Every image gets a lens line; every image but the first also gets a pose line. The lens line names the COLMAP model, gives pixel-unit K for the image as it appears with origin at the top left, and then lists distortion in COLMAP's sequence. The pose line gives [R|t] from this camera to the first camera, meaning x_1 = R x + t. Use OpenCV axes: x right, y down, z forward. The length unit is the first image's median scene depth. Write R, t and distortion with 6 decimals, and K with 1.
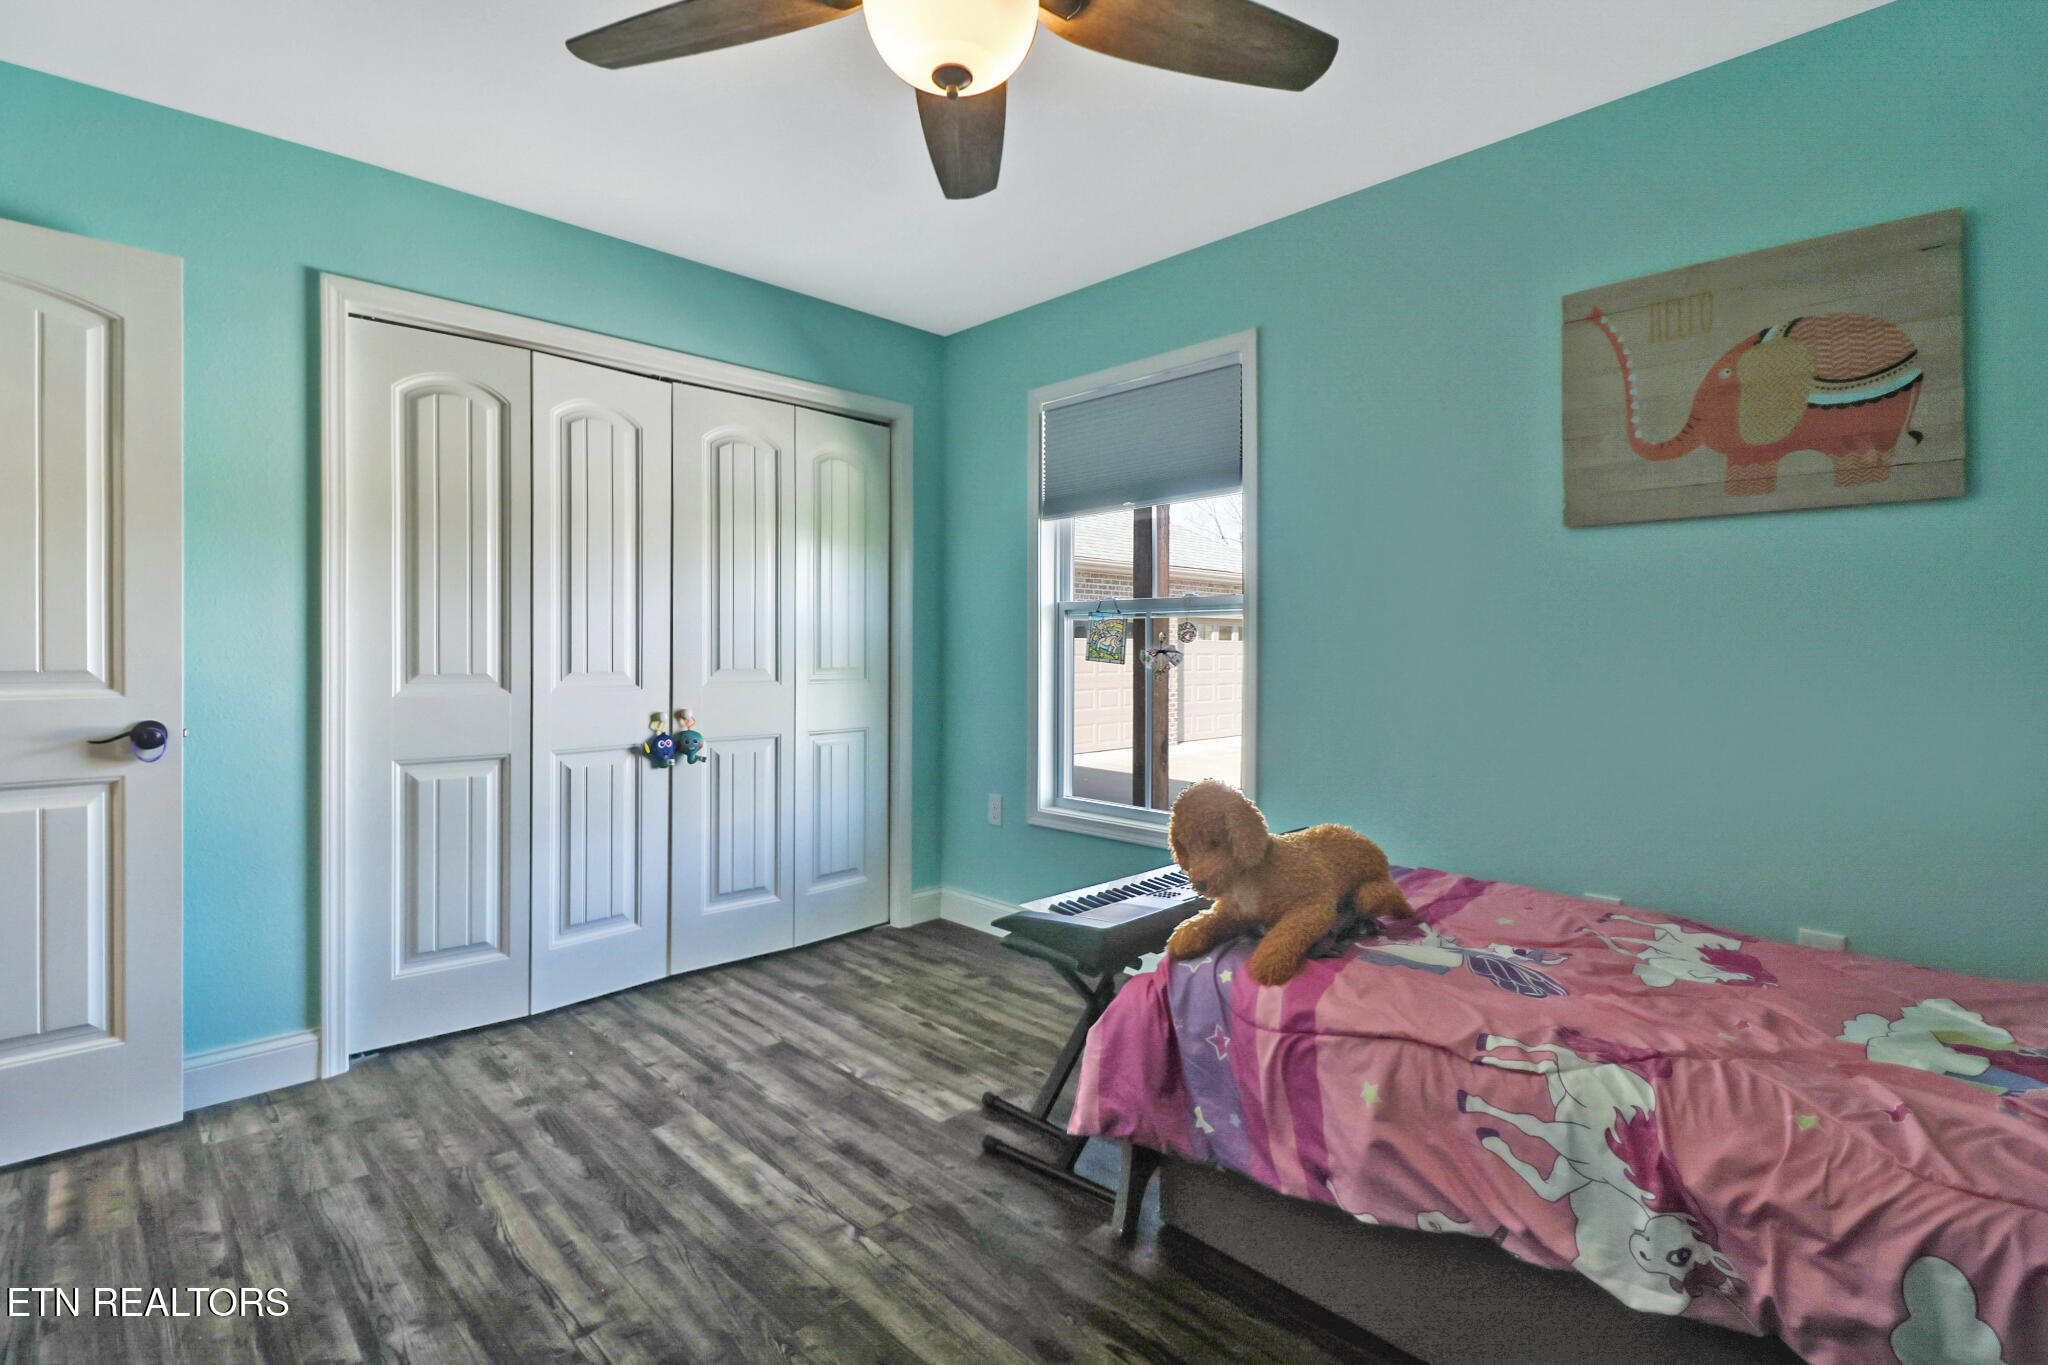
lens RADIAL K [[948.7, 0, 1033.7], [0, 948.7, 654.8], [0, 0, 1]] dist [0.000171, -0.010817]
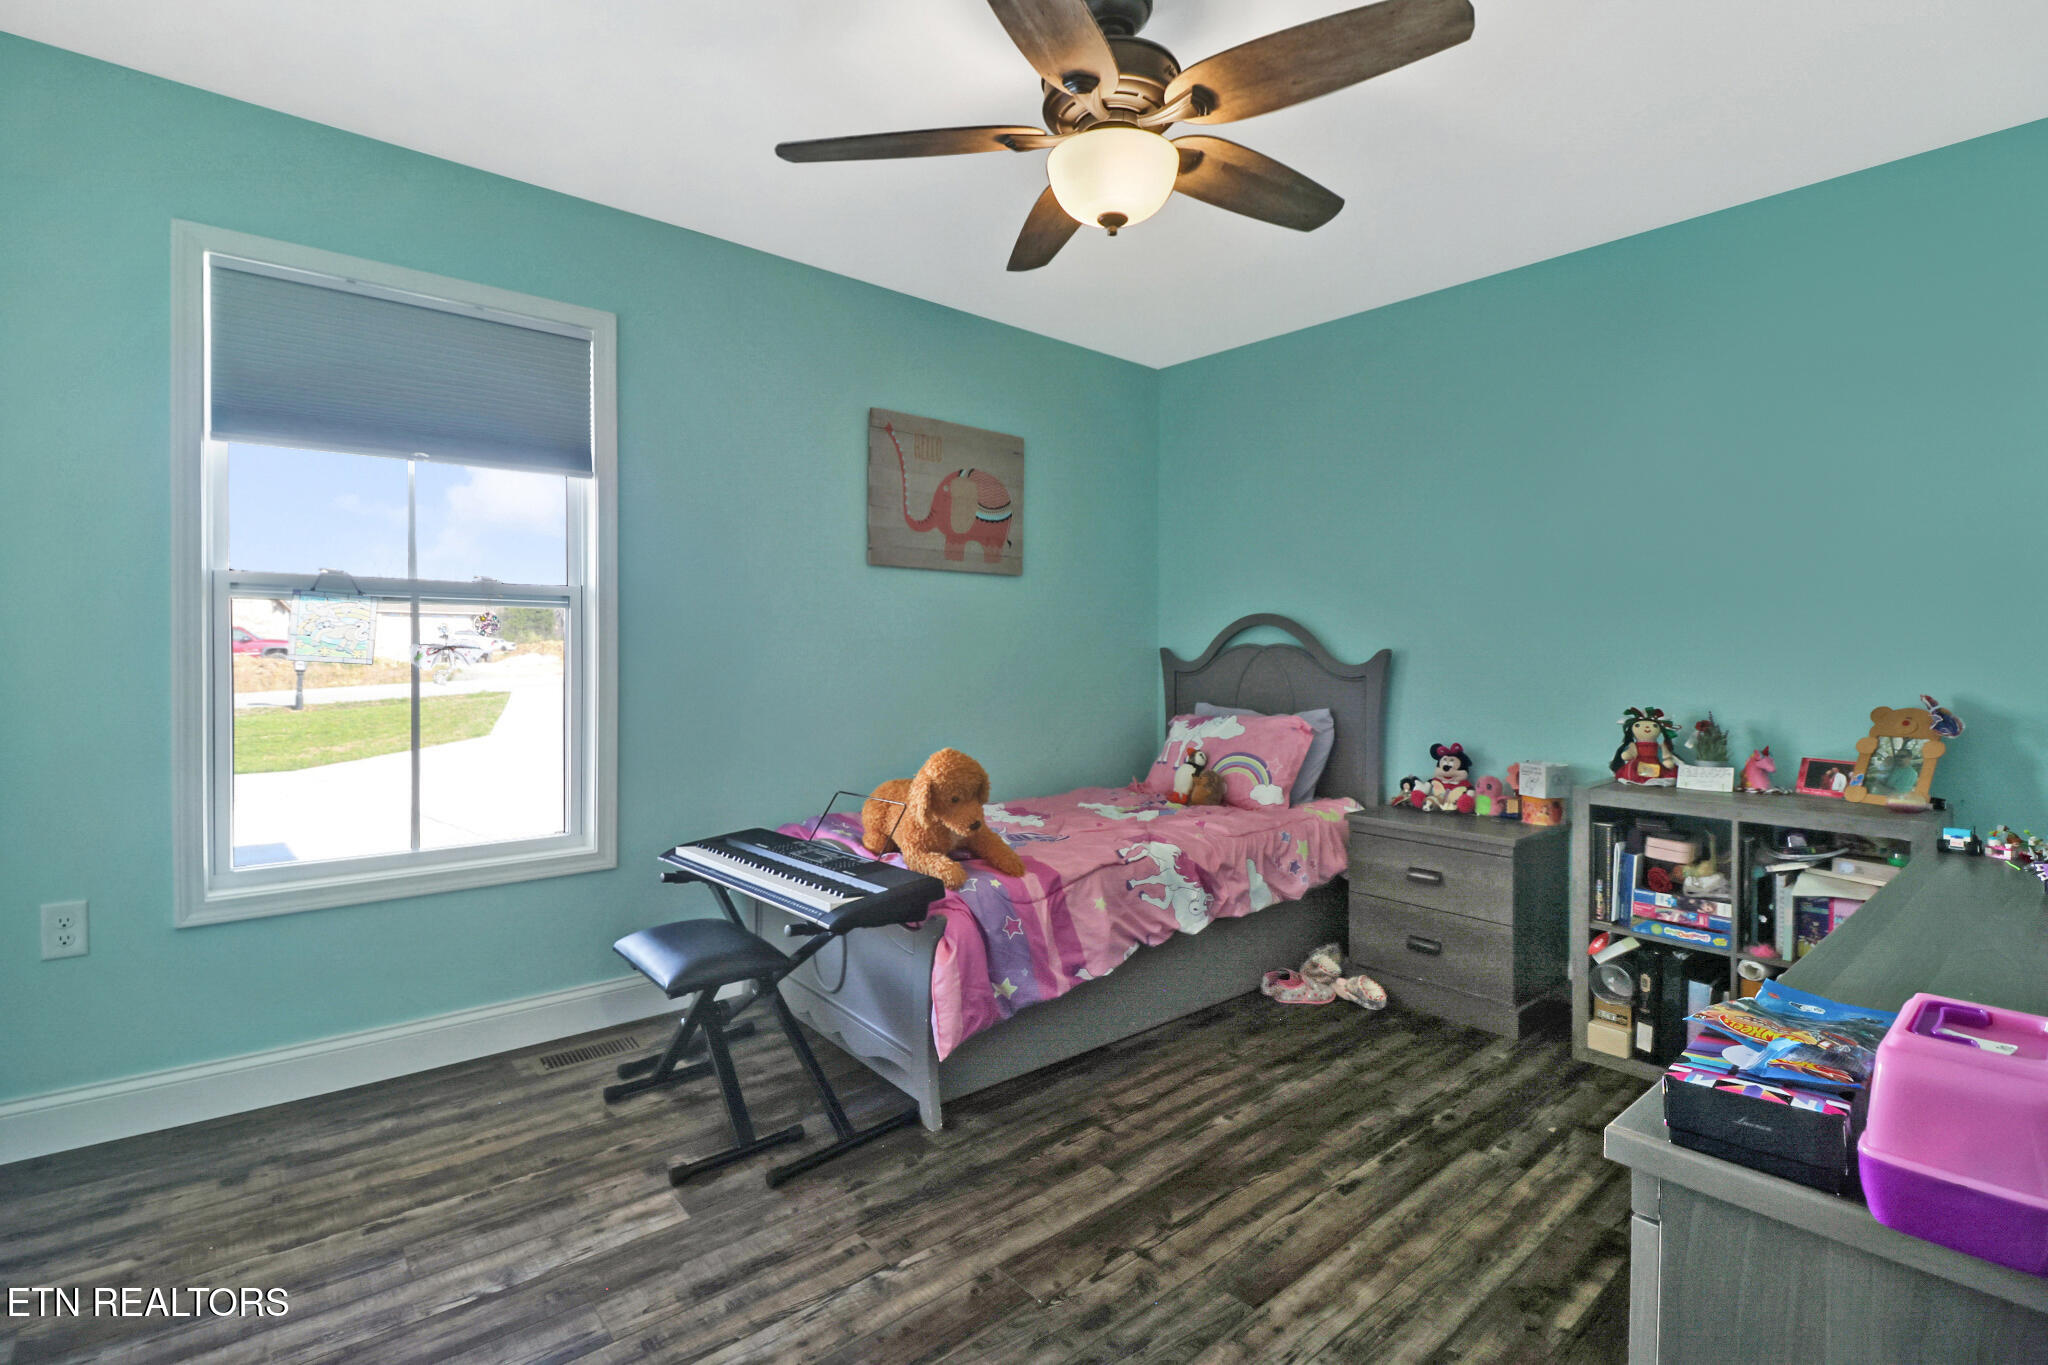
lens RADIAL K [[948.7, 0, 1033.7], [0, 948.7, 654.8], [0, 0, 1]] dist [0.000171, -0.010817]
pose [[0.075409, -0.010719, 0.997095, -0.998538], [-0.001715, 0.999939, 0.010880, -0.011383], [-0.997151, -0.002531, 0.075386, 0.708277]]
